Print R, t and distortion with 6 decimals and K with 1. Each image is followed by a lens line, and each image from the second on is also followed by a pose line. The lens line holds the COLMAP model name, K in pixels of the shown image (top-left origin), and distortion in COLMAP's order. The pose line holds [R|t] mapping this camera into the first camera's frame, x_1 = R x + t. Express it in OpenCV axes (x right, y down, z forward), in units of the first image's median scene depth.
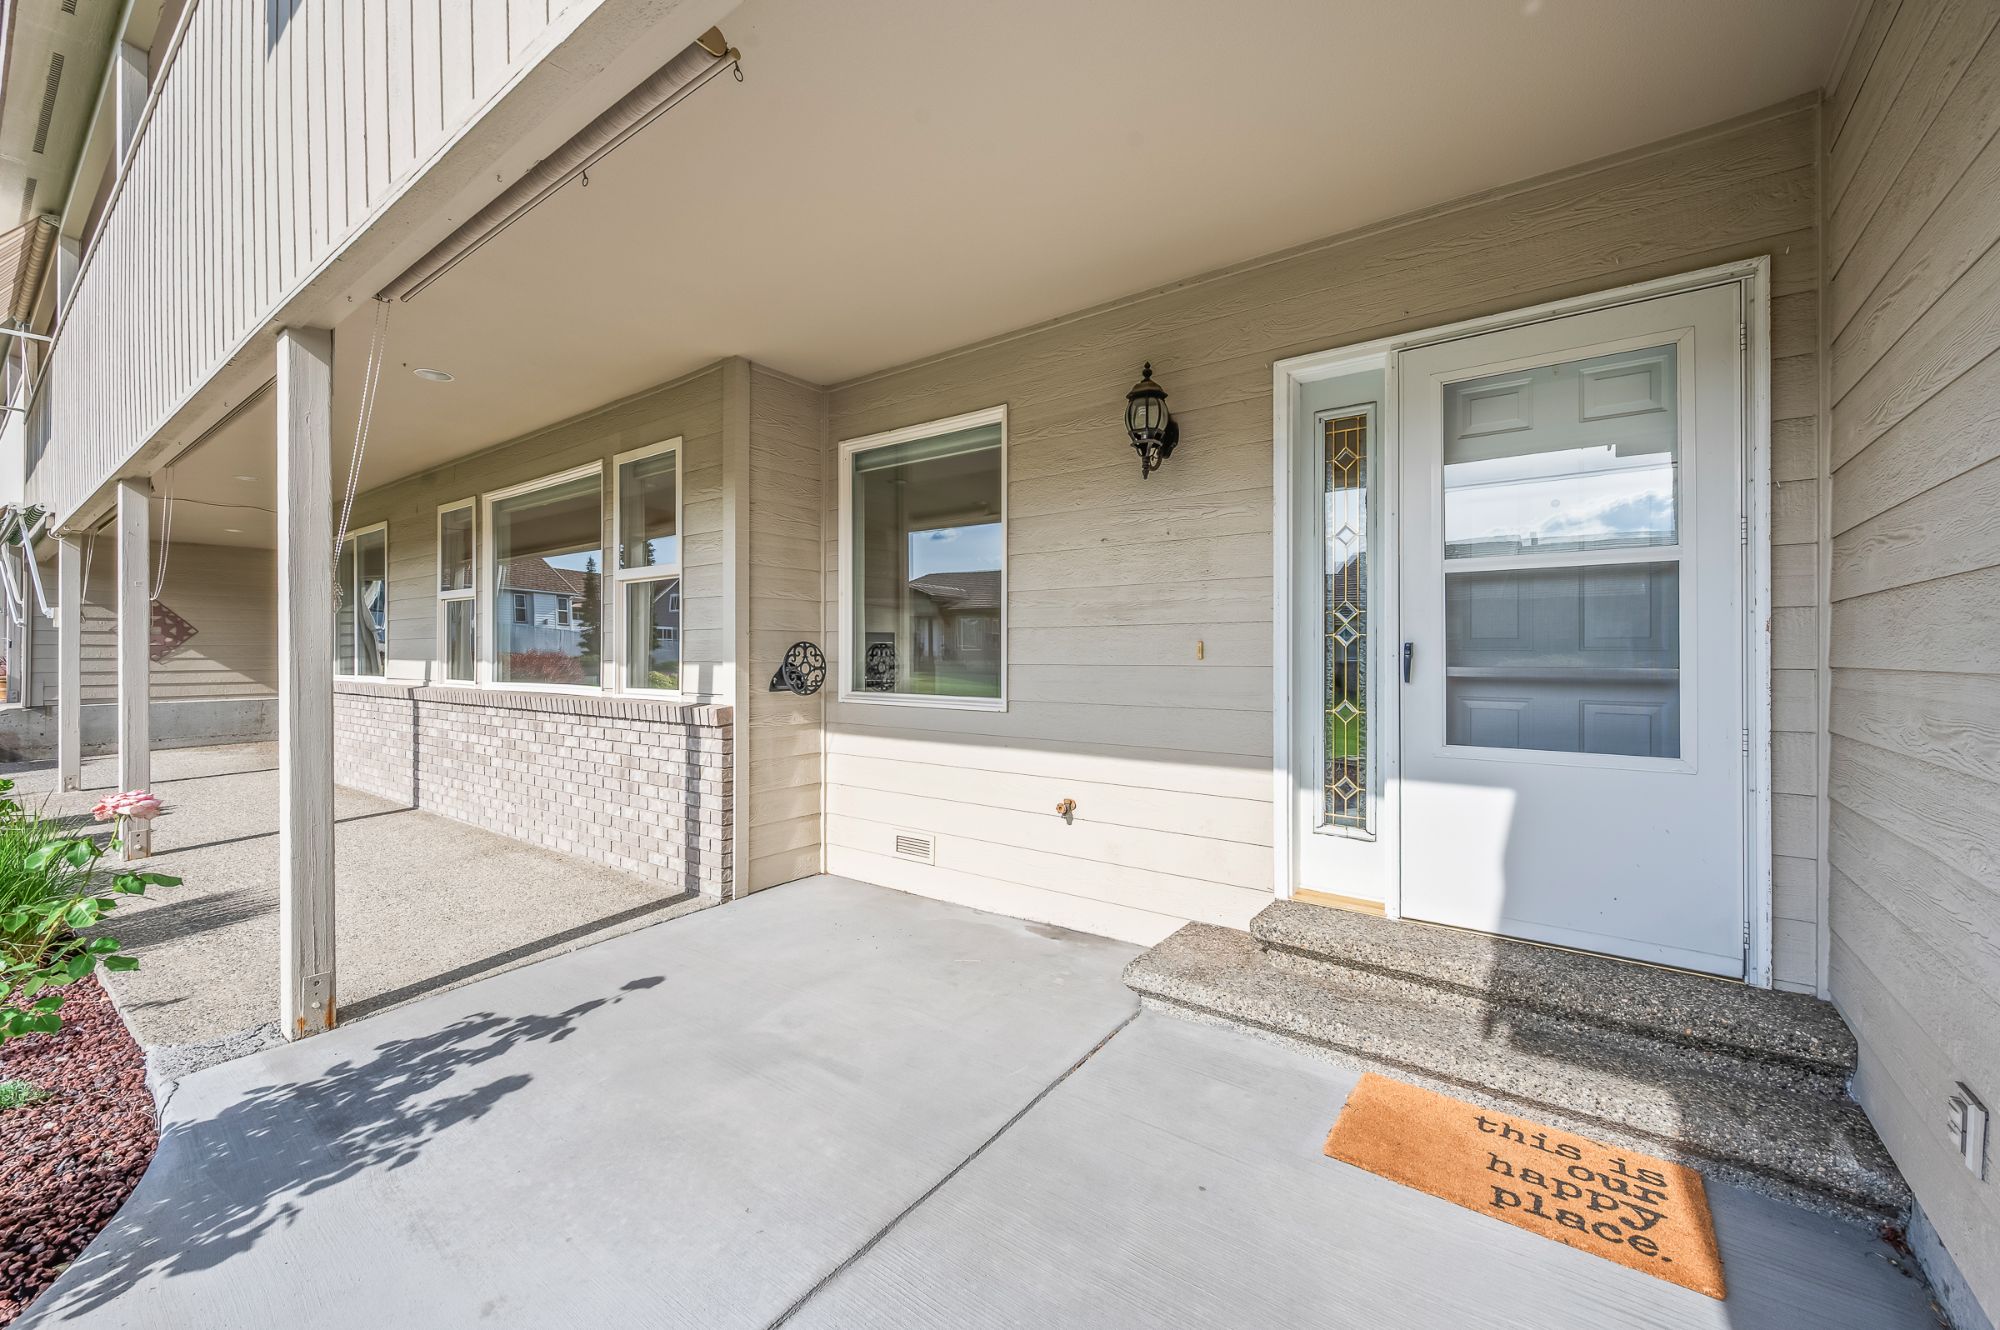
lens RADIAL K [[801.5, 0, 998.2], [0, 801.5, 655.9], [0, 0, 1]] dist [-0.003309, 0.000609]
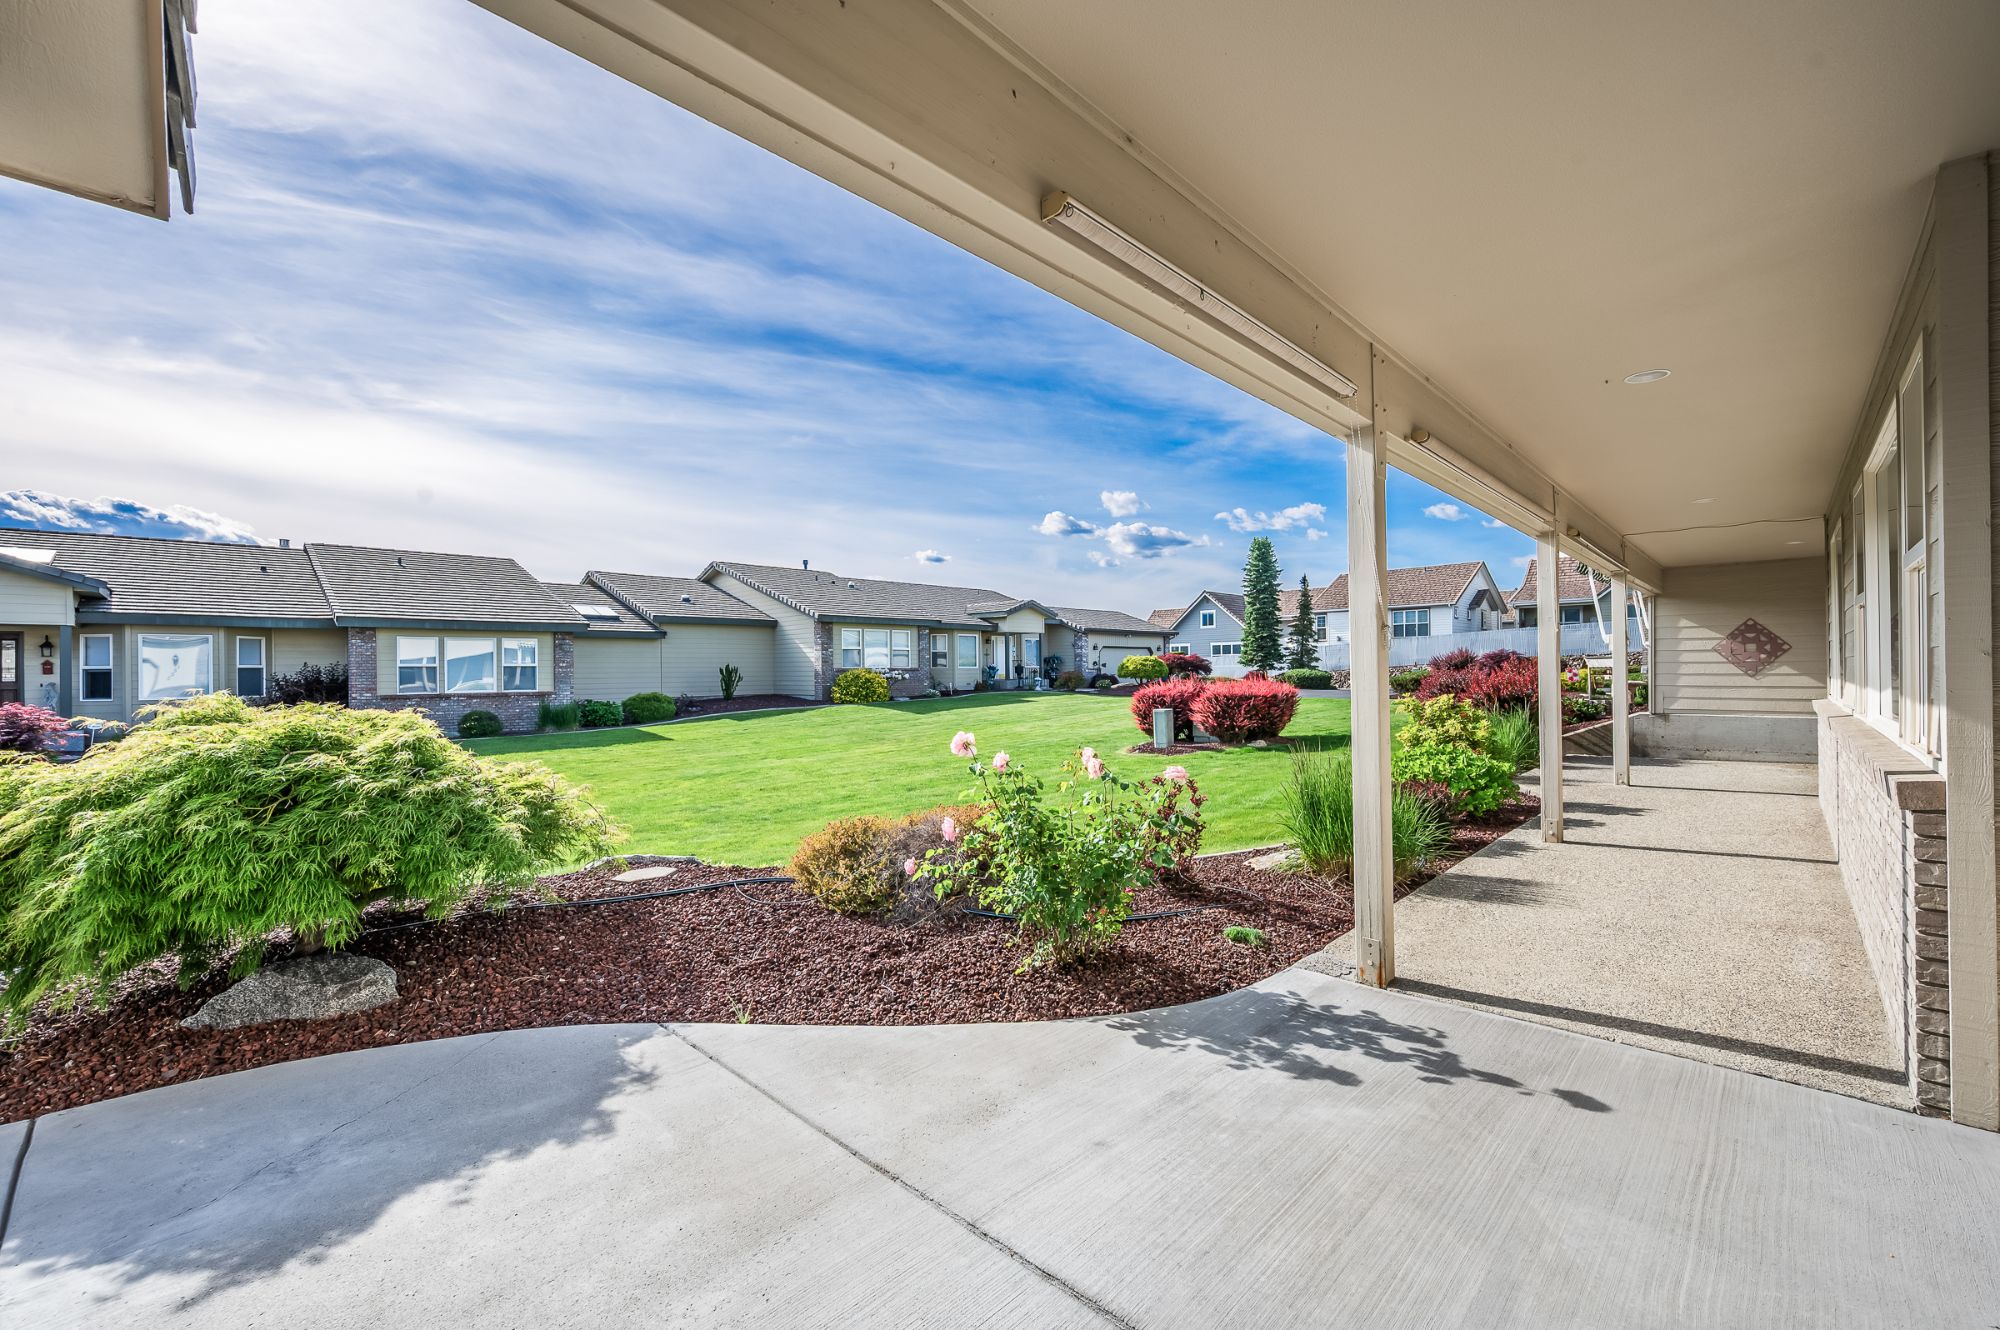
lens RADIAL K [[801.5, 0, 984.6], [0, 801.5, 672.5], [0, 0, 1]] dist [-0.003309, 0.000609]
pose [[-0.145352, 0.006017, -0.989362, 0.495296], [0.003742, 0.999978, 0.005532, -0.031773], [0.989373, -0.002898, -0.145371, 0.593389]]
